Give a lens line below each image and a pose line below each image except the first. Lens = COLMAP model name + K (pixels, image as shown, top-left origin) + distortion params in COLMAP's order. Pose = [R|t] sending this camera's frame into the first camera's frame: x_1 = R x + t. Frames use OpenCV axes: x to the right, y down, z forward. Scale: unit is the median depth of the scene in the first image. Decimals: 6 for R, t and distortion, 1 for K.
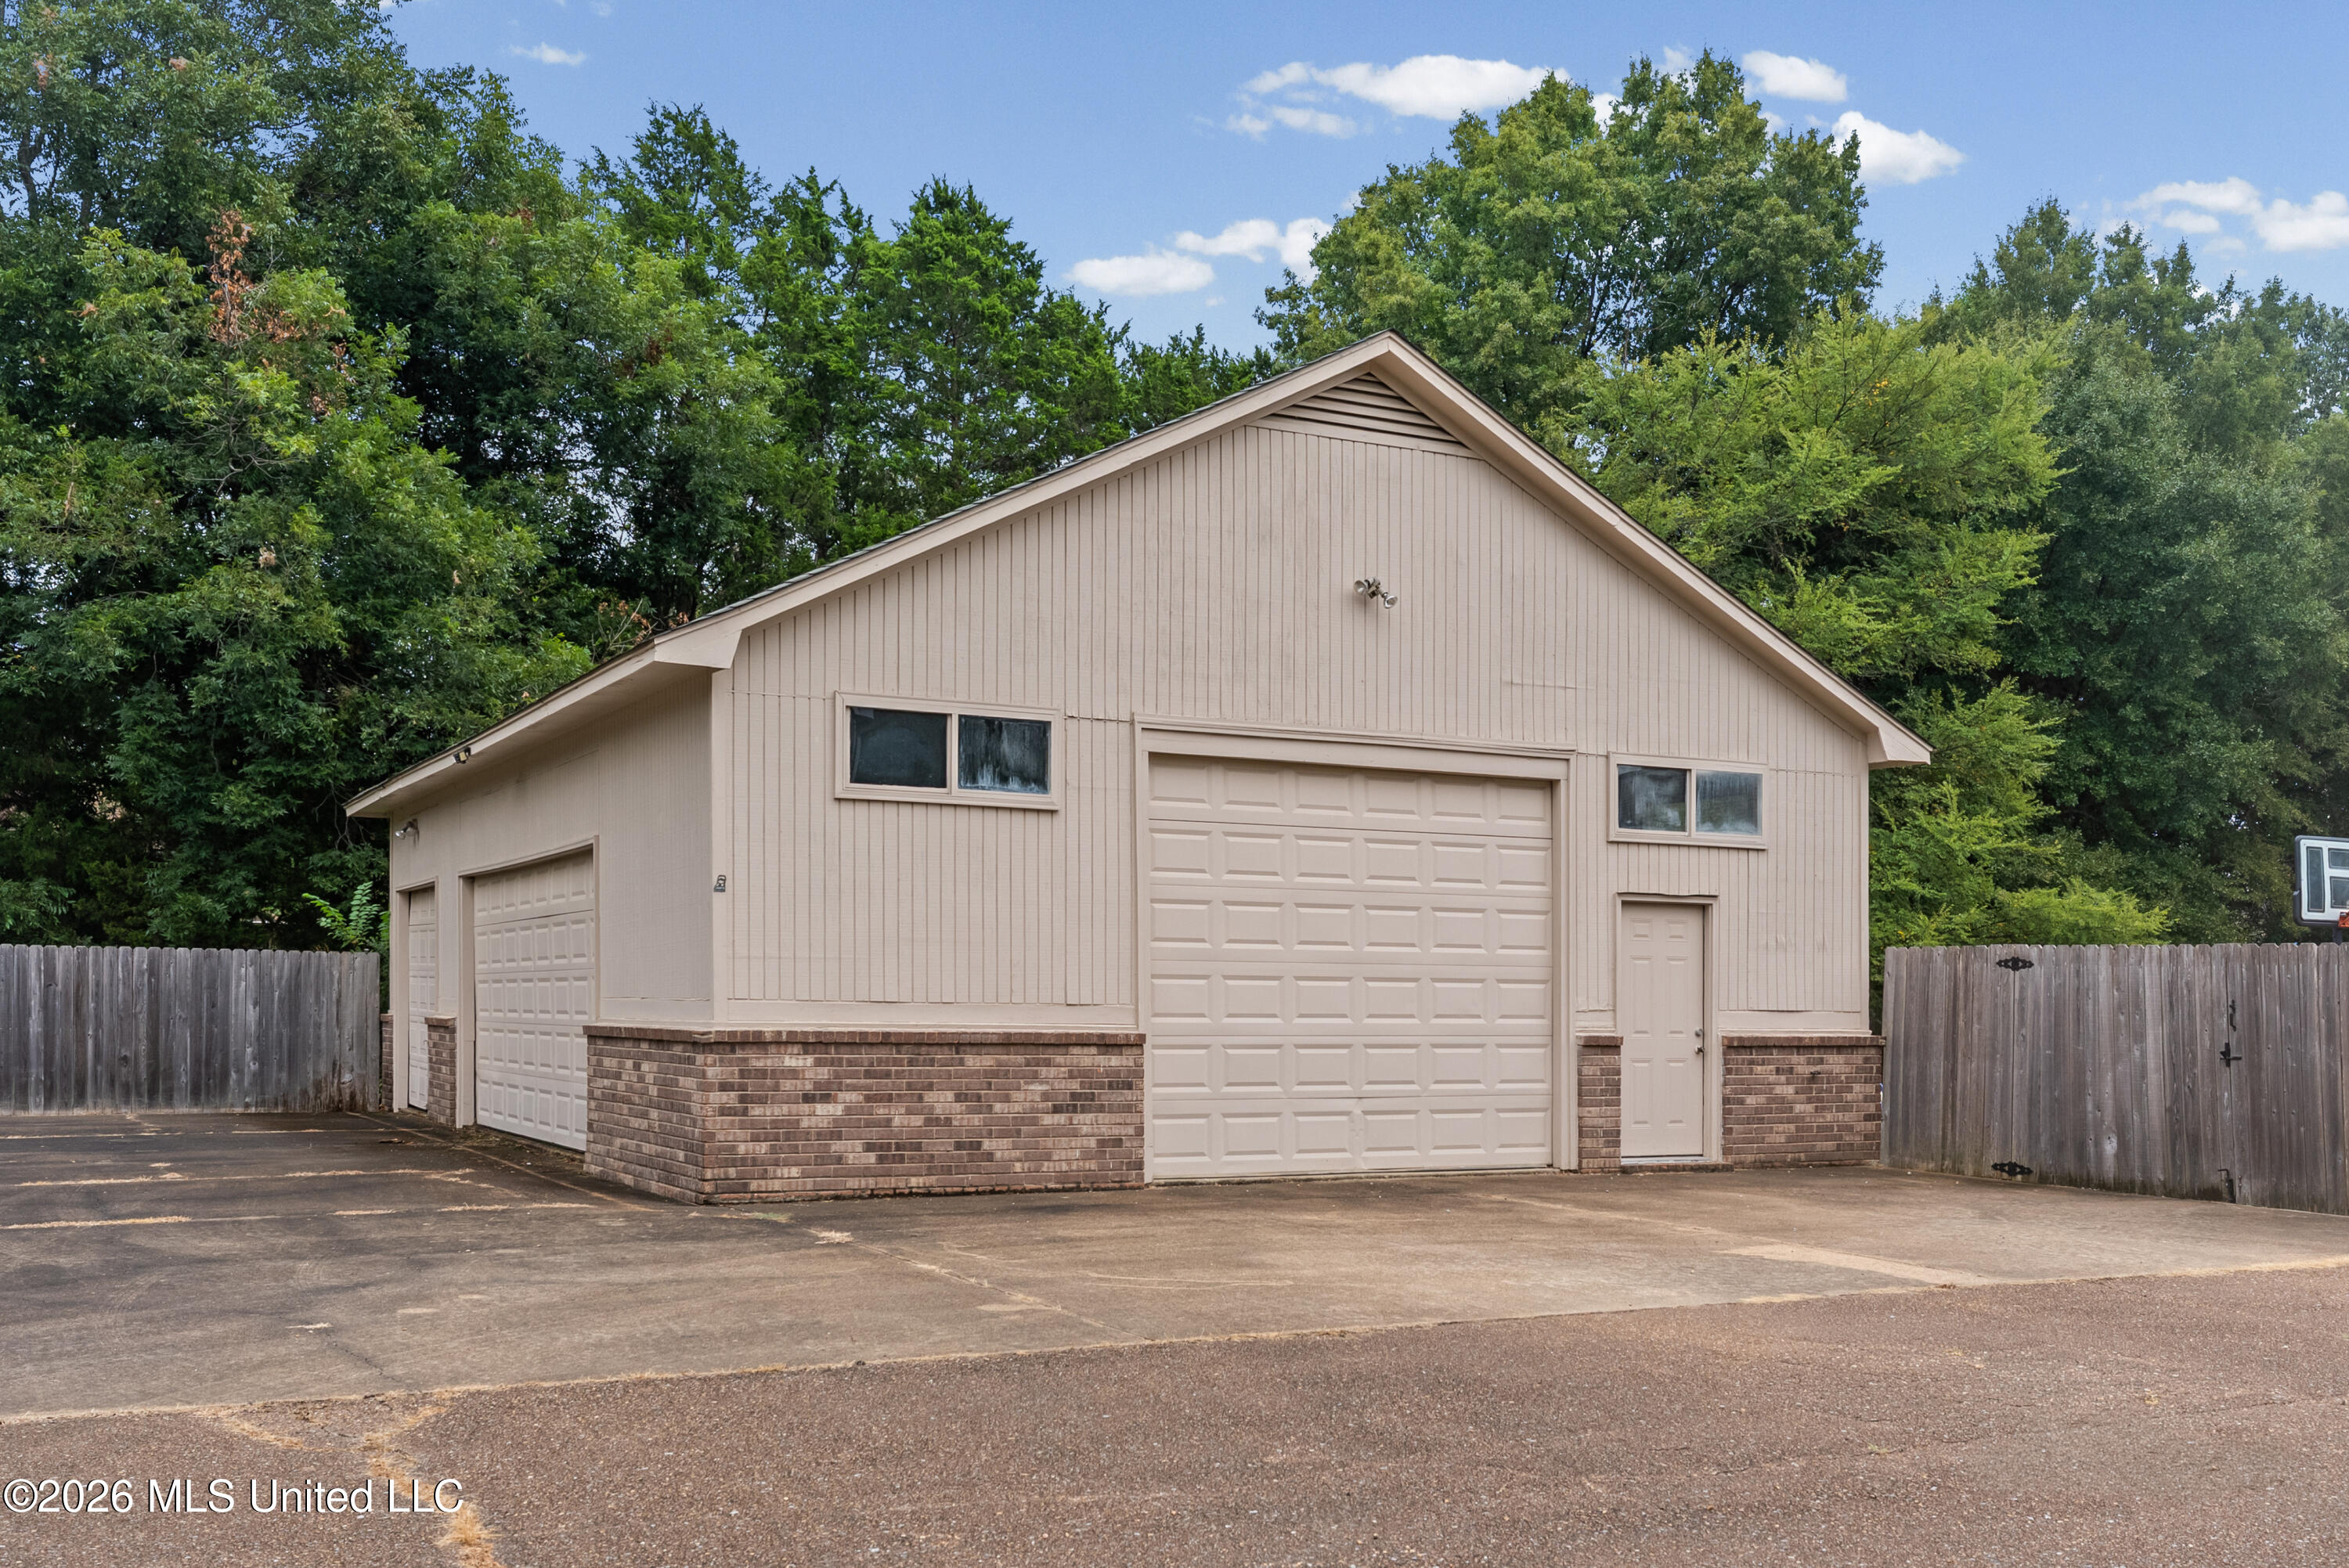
lens RADIAL K [[2310.1, 0, 1115.2], [0, 2310.1, 987.6], [0, 0, 1]] dist [0.009591, 0.000000]
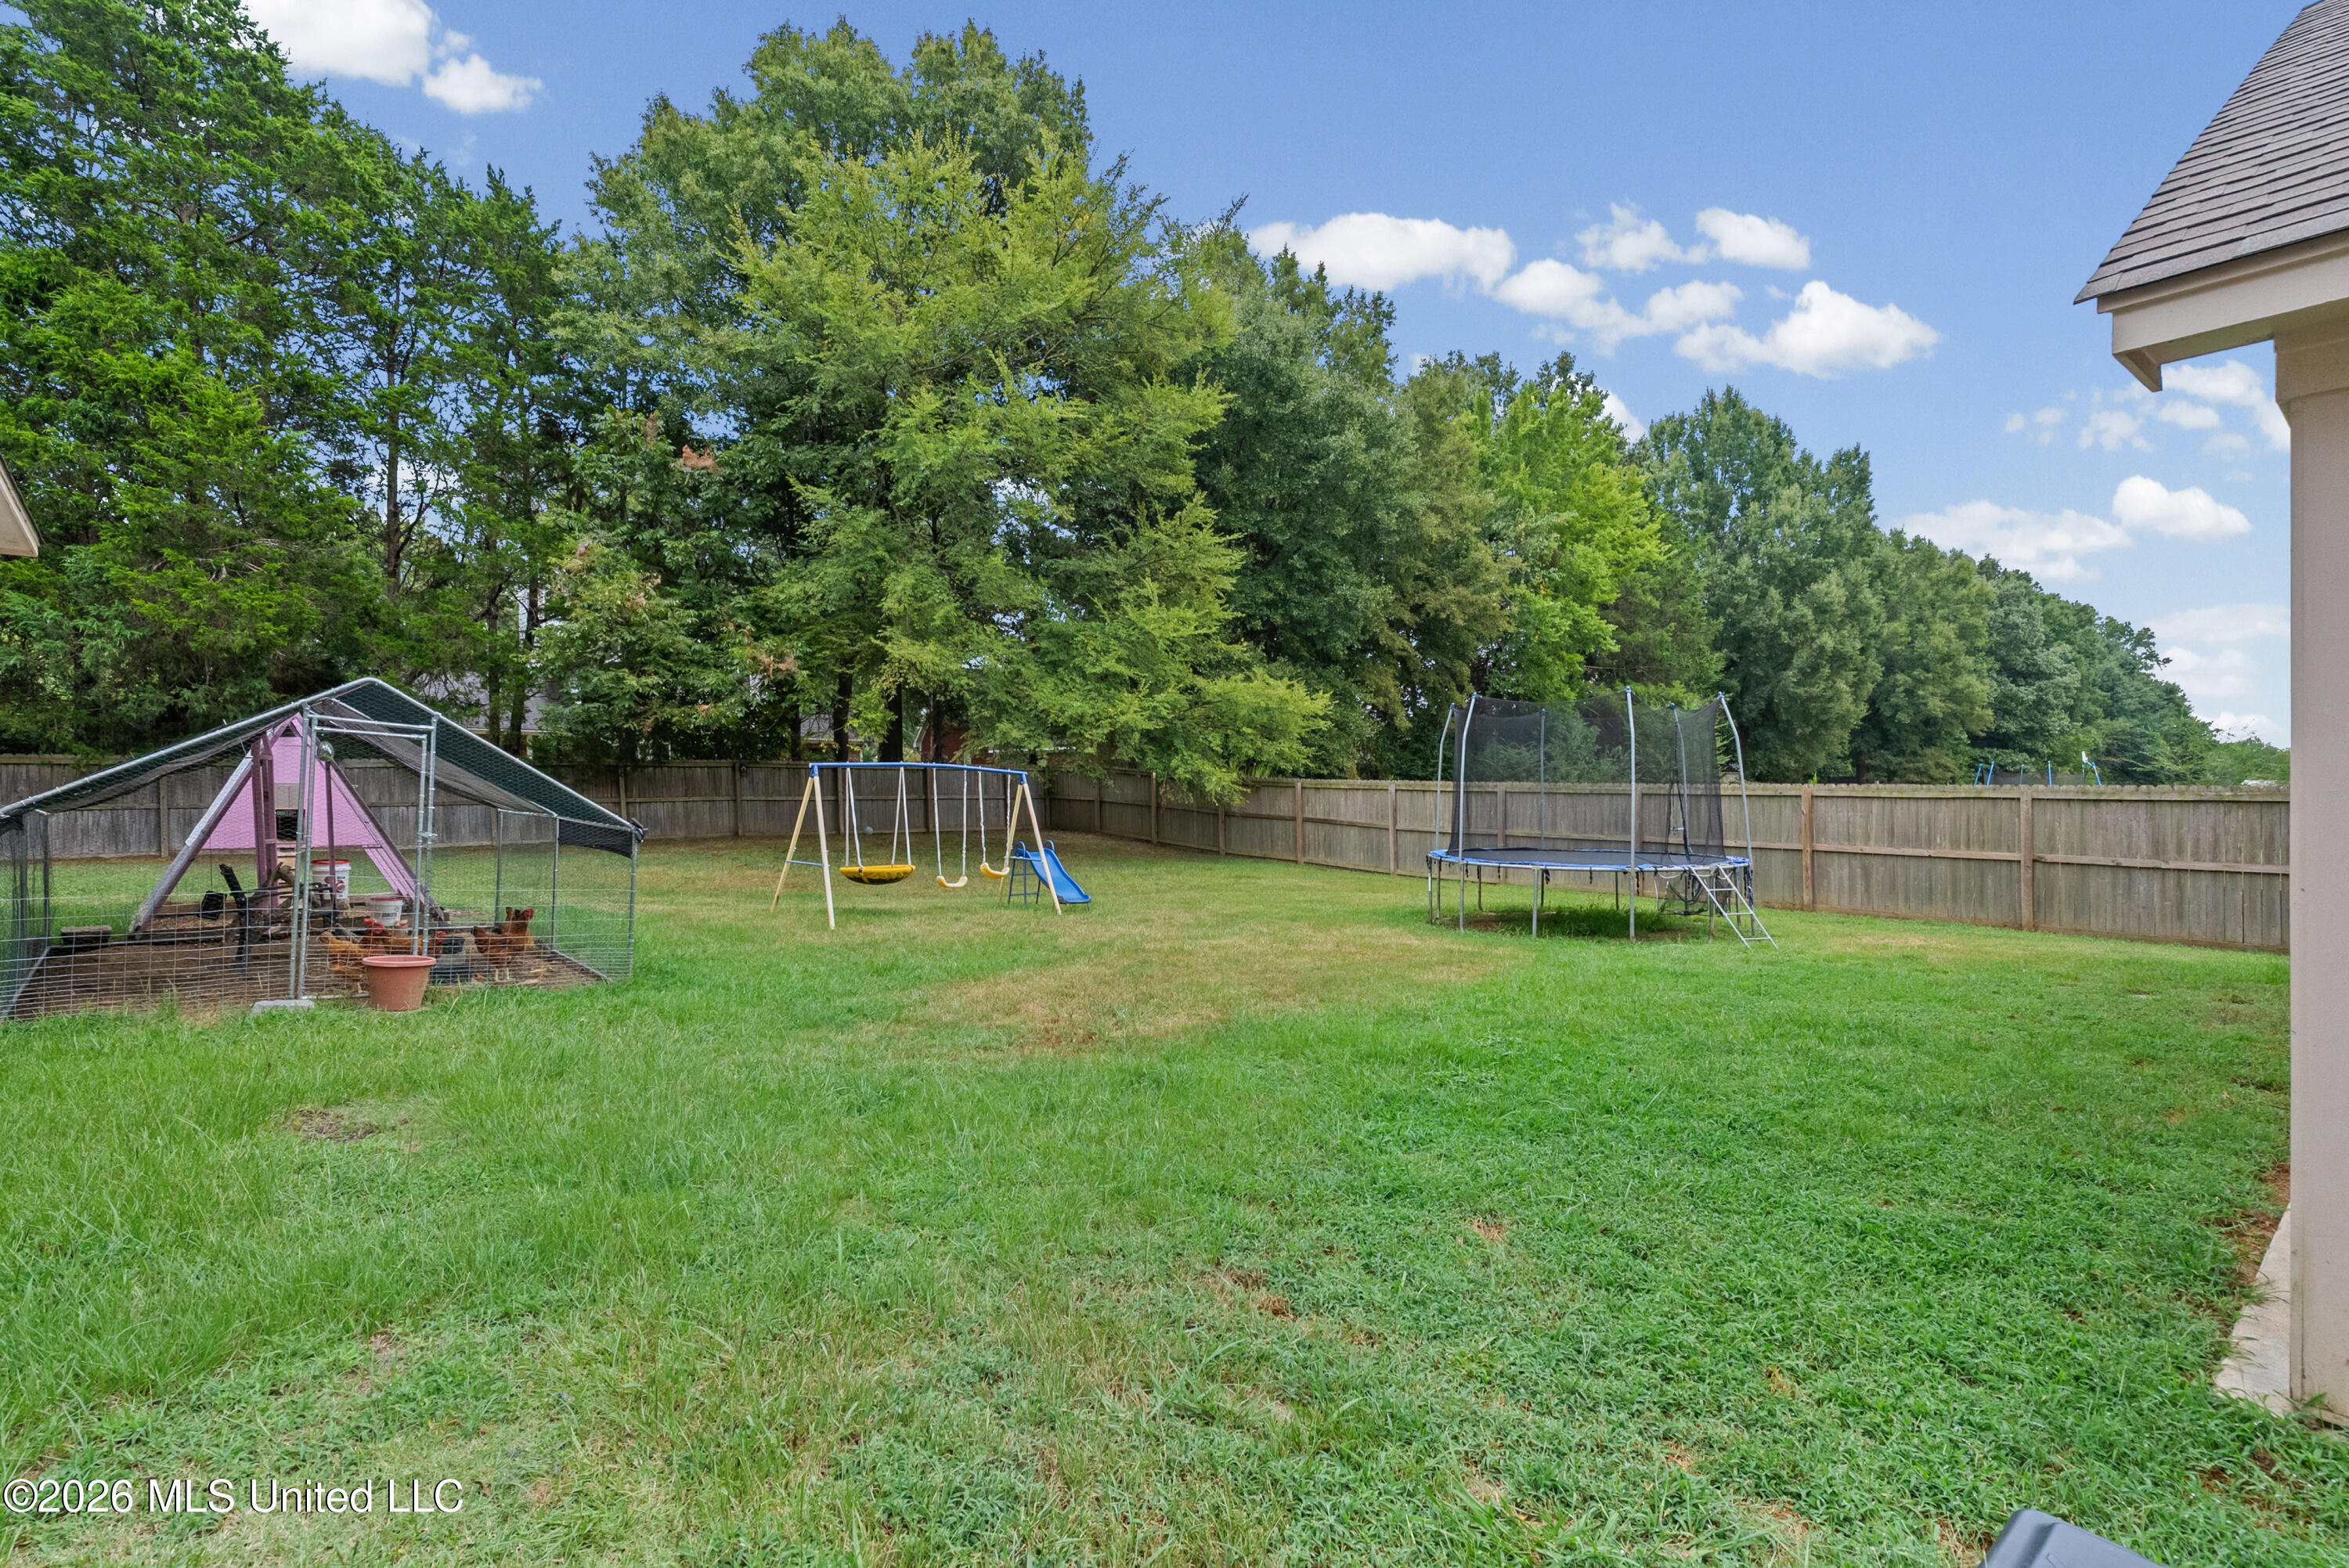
lens RADIAL K [[1101.4, 0, 1163.6], [0, 1101.4, 782.5], [0, 0, 1]] dist [-0.001455, 0.000054]
pose [[0.957442, -0.016883, 0.288131, 0.257341], [0.020066, 0.999766, -0.008096, 0.018998], [-0.287927, 0.013533, 0.957557, 0.593700]]
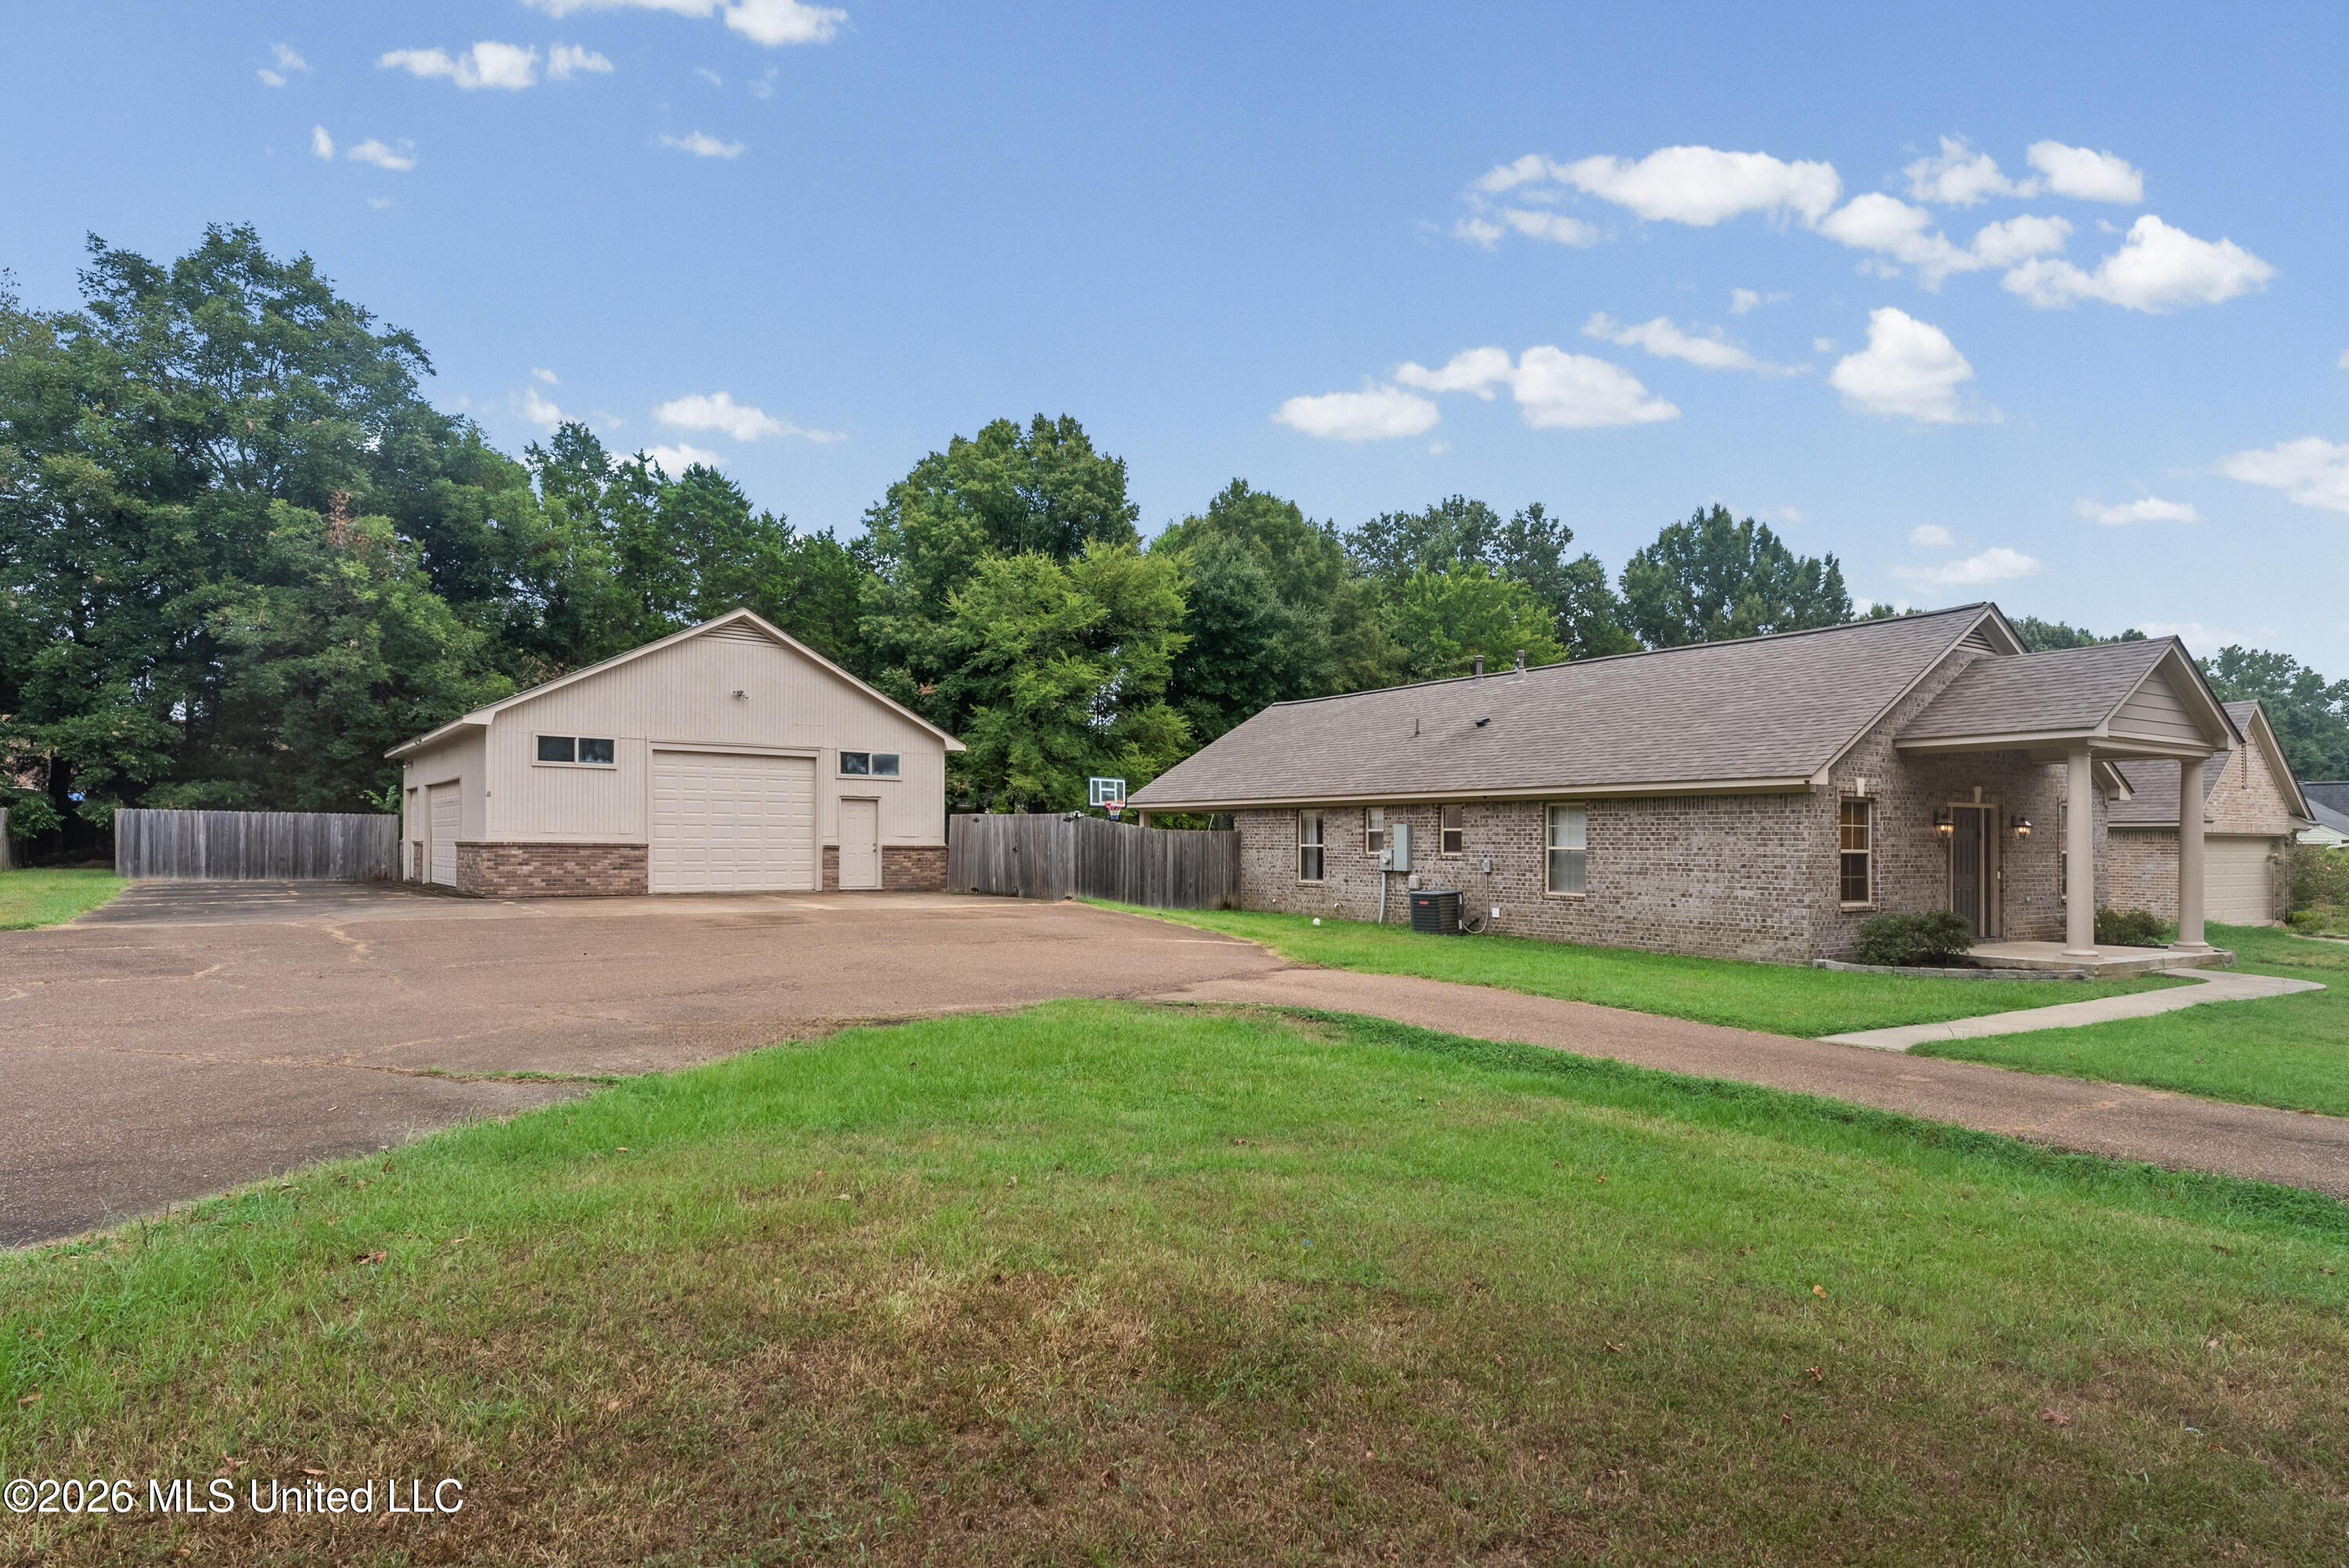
lens RADIAL K [[1361.8, 0, 1176.8], [0, 1361.8, 809.4], [0, 0, 1]] dist [-0.003936, 0.001647]
pose [[0.986016, 0.002443, 0.166635, 0.210352], [0.000360, 0.999859, -0.016788, 0.002877], [-0.166652, 0.016613, 0.985876, -0.457473]]
